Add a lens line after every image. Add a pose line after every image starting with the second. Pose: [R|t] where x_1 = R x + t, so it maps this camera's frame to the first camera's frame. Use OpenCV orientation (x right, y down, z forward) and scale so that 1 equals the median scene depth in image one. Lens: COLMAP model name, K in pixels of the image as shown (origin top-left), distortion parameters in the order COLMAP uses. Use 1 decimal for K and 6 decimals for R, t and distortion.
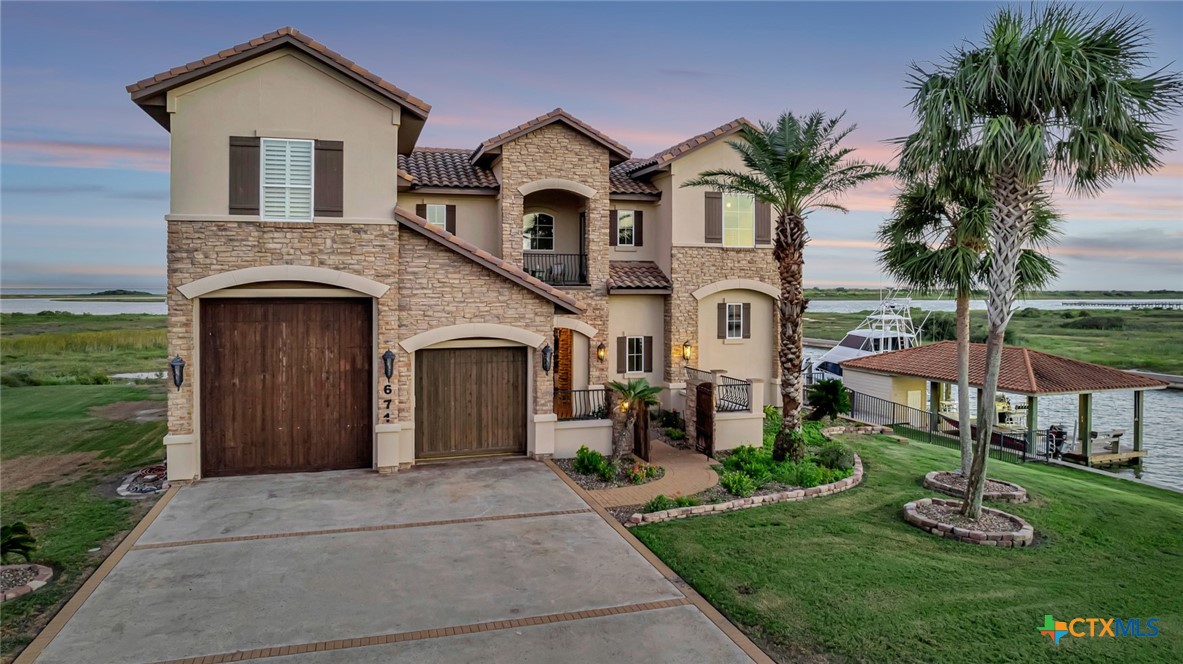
lens RADIAL K [[763.6, 0, 616.1], [0, 763.6, 282.9], [0, 0, 1]] dist [-0.003238, 0.000710]
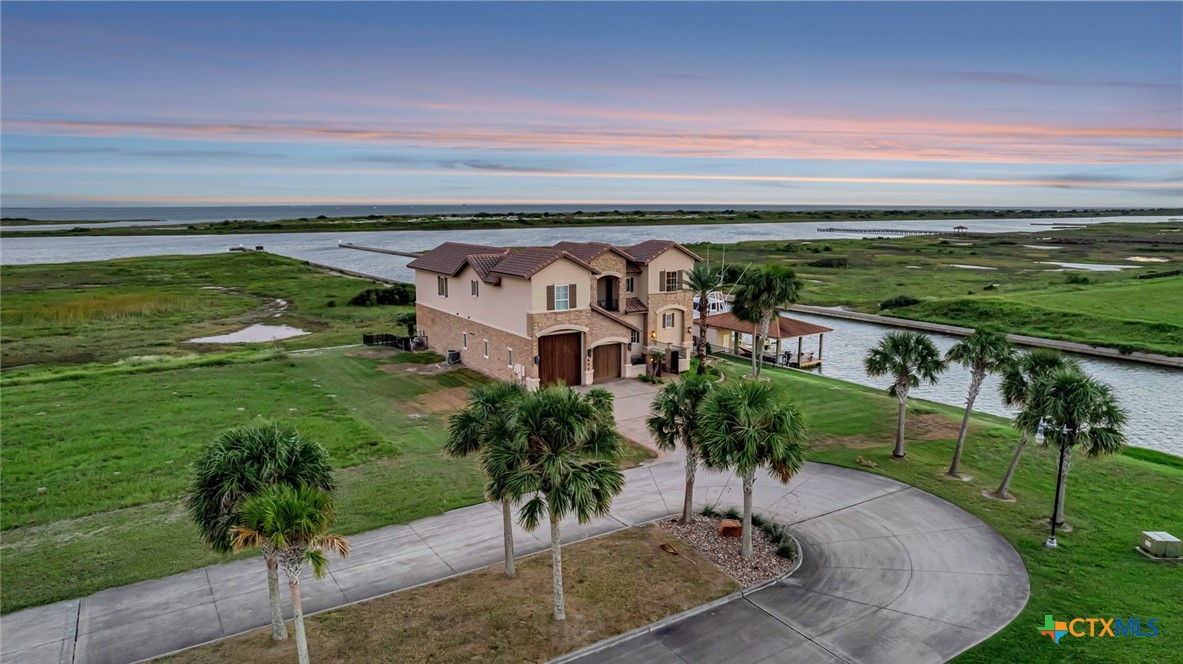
lens RADIAL K [[750.7, 0, 597.6], [0, 750.7, 331.9], [0, 0, 1]] dist [0.000412, -0.000548]
pose [[0.970392, -0.047897, 0.236737, -0.882332], [0.006673, 0.985084, 0.171947, -0.455599], [-0.241441, -0.165277, 0.956237, -1.754733]]
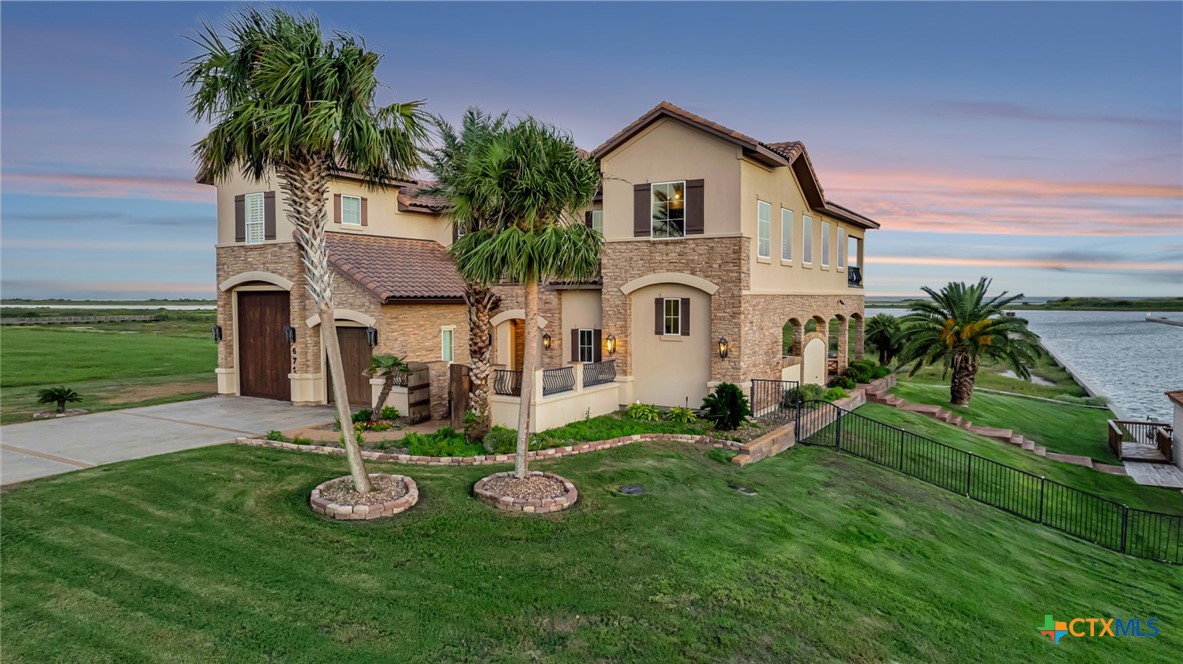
lens RADIAL K [[750.7, 0, 597.6], [0, 750.7, 331.9], [0, 0, 1]] dist [0.000412, -0.000548]
pose [[0.663134, 0.031584, -0.747834, 1.073907], [0.009080, 0.998696, 0.050231, 0.027786], [0.748445, -0.040100, 0.661983, 0.407713]]
